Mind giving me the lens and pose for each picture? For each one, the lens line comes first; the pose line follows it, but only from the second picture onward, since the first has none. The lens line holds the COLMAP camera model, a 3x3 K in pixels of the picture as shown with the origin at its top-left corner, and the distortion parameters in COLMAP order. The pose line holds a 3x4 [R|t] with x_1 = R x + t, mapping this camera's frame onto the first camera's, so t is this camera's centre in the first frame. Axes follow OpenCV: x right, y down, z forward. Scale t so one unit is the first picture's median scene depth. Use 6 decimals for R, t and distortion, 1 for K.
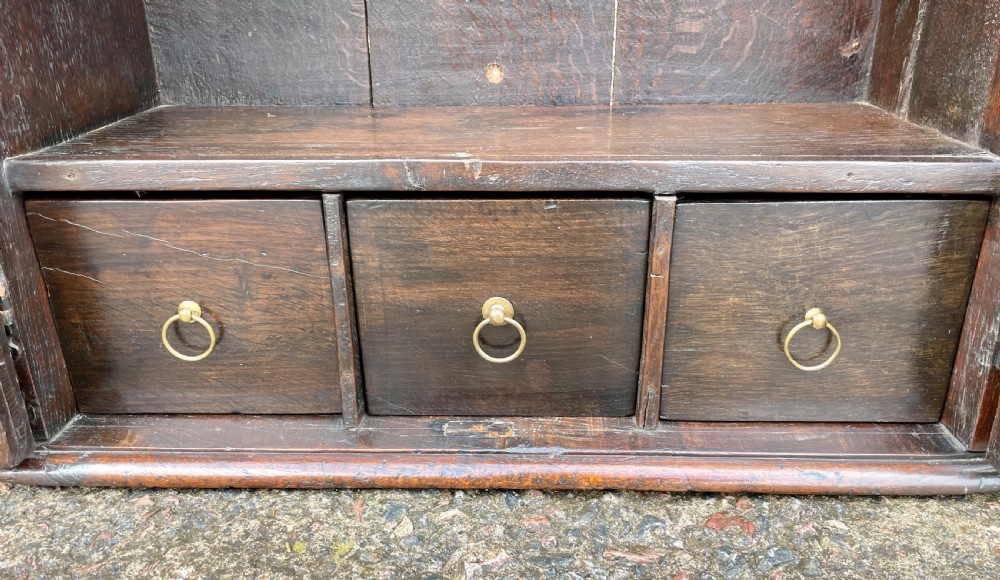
lens RADIAL K [[771.7, 0, 508.3], [0, 771.7, 303.6], [0, 0, 1]] dist [0.076667, -0.104054]
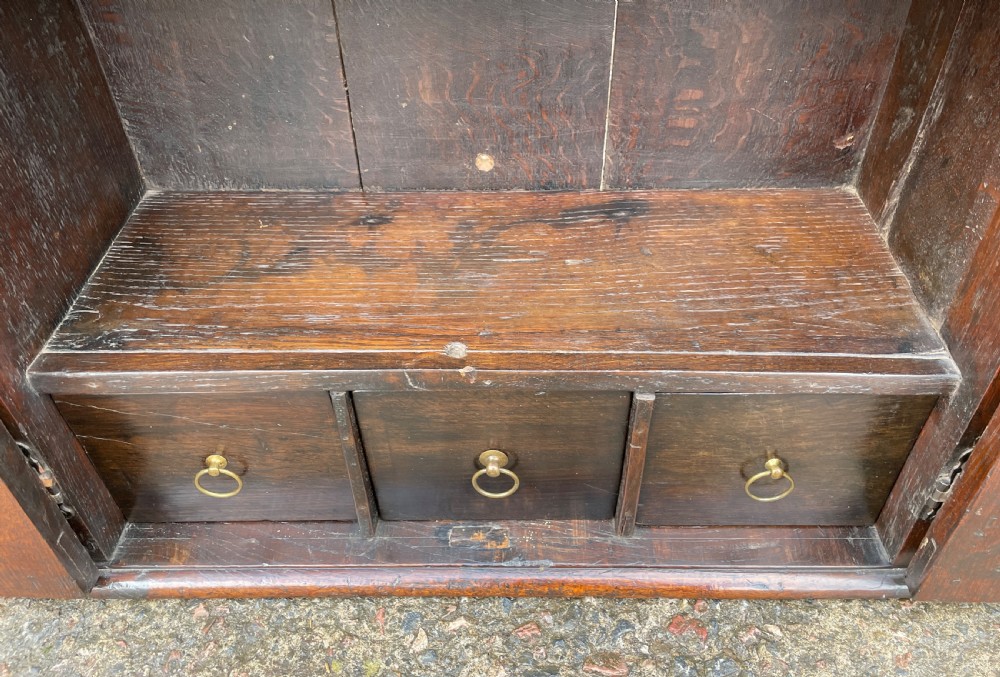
lens RADIAL K [[778.3, 0, 516.2], [0, 778.3, 311.4], [0, 0, 1]] dist [0.080911, -0.114243]
pose [[0.999737, -0.017107, 0.015241, 0.005687], [0.011298, 0.946787, 0.321664, -0.575853], [-0.019933, -0.321407, 0.946731, -0.002099]]
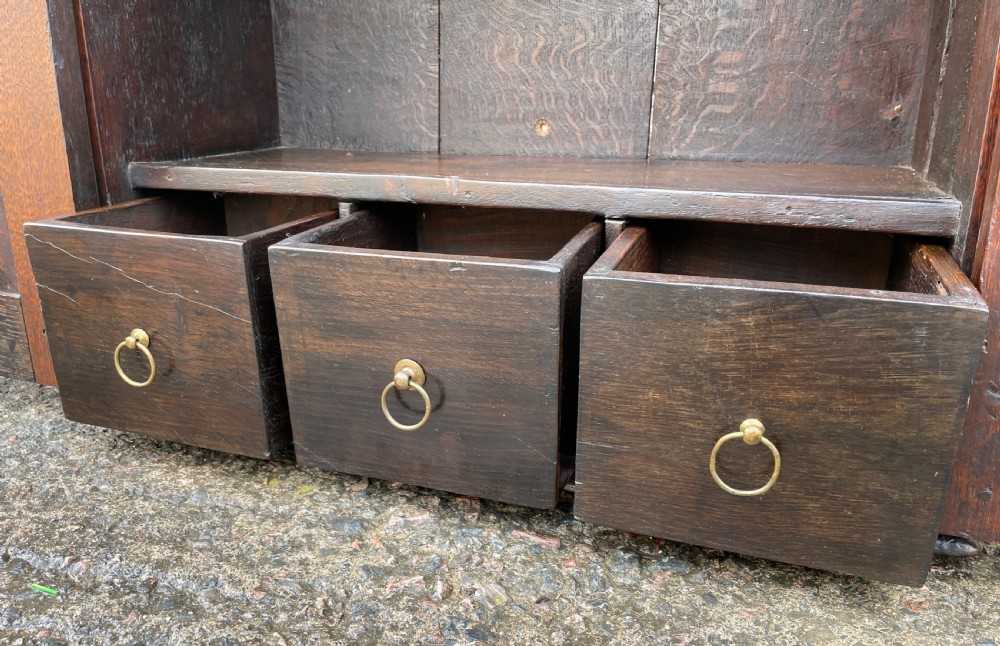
lens RADIAL K [[784.6, 0, 479.1], [0, 784.6, 347.5], [0, 0, 1]] dist [0.076642, -0.103044]
pose [[0.948203, 0.111297, -0.297530, 0.354581], [-0.135004, 0.989009, -0.060290, 0.126654], [0.287549, 0.097335, 0.952807, -0.096652]]
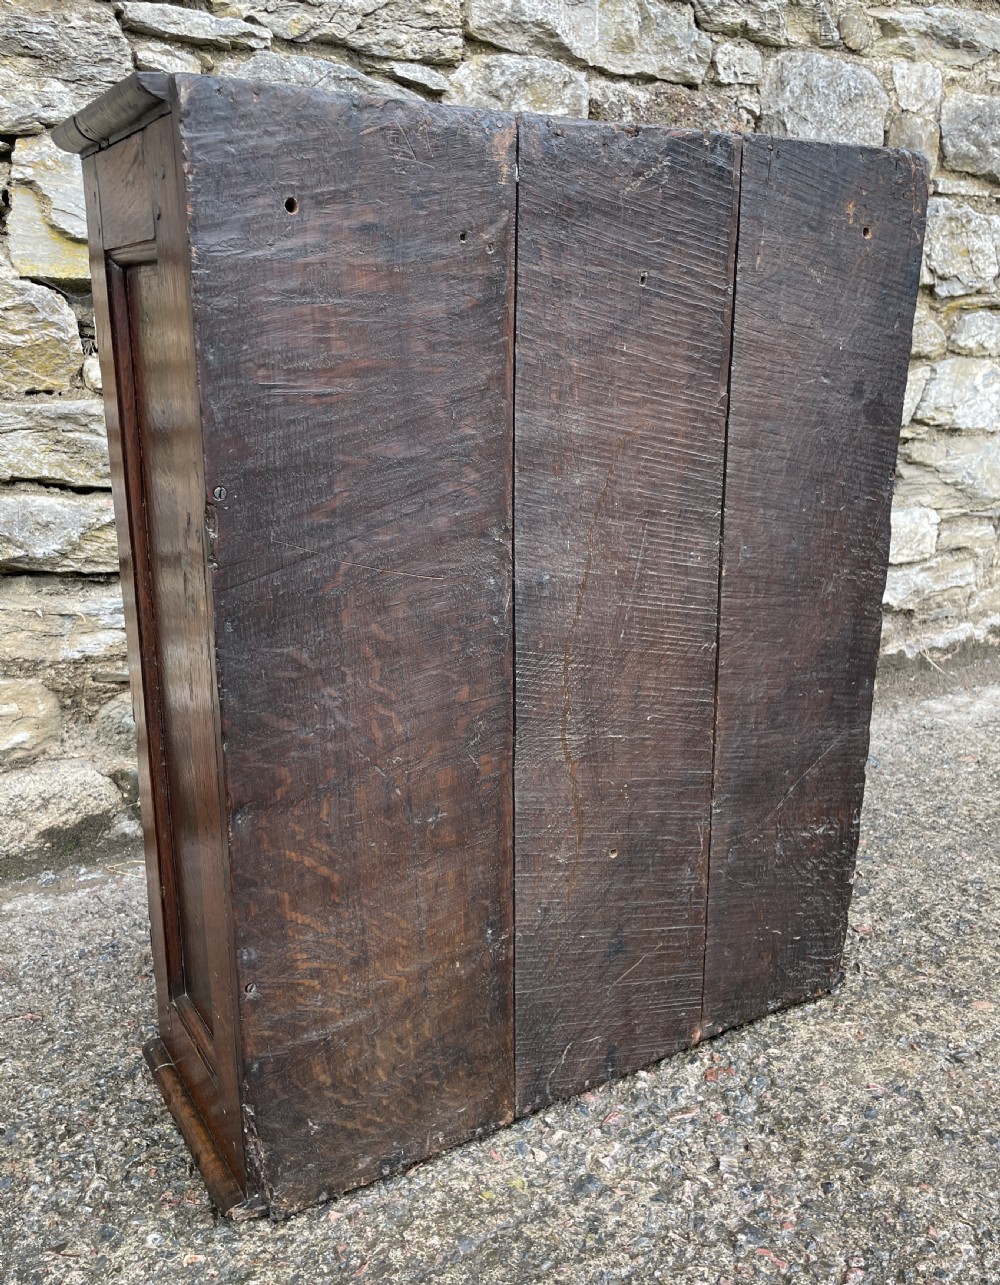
lens RADIAL K [[1137.6, 0, 496.4], [0, 1137.6, 657.9], [0, 0, 1]] dist [0.080272, -0.105151]
pose [[0.856098, -0.144899, 0.496085, -1.031513], [0.215846, 0.972412, -0.088460, -0.378652], [-0.469581, 0.182808, 0.863756, -0.822505]]
